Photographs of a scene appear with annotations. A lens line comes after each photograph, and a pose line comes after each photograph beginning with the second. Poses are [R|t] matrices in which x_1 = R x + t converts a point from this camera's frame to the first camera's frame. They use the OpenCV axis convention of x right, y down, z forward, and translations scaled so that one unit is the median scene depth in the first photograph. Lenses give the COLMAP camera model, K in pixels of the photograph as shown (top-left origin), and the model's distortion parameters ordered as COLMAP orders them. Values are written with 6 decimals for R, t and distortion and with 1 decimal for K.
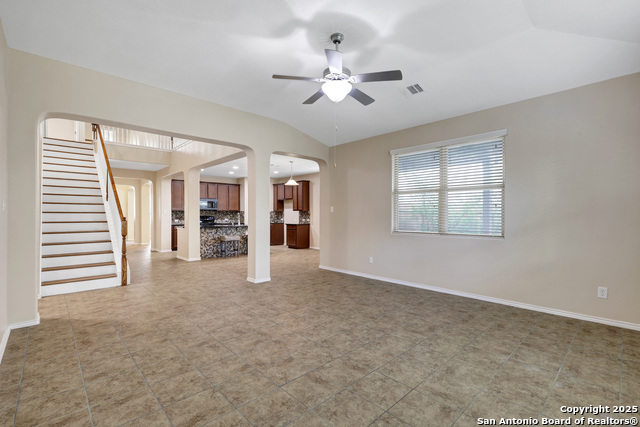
lens RADIAL K [[292.9, 0, 317.8], [0, 292.9, 214.3], [0, 0, 1]] dist [-0.000427, 0.000798]
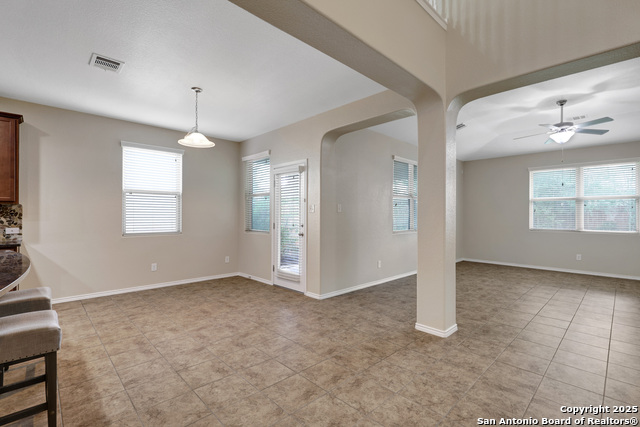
lens RADIAL K [[292.9, 0, 327.4], [0, 292.9, 215.5], [0, 0, 1]] dist [-0.000427, 0.000798]
pose [[-0.034550, -0.000379, 0.999403, -0.378317], [-0.003192, 0.999995, 0.000269, -0.000222], [-0.999398, -0.003181, -0.034551, 0.602616]]
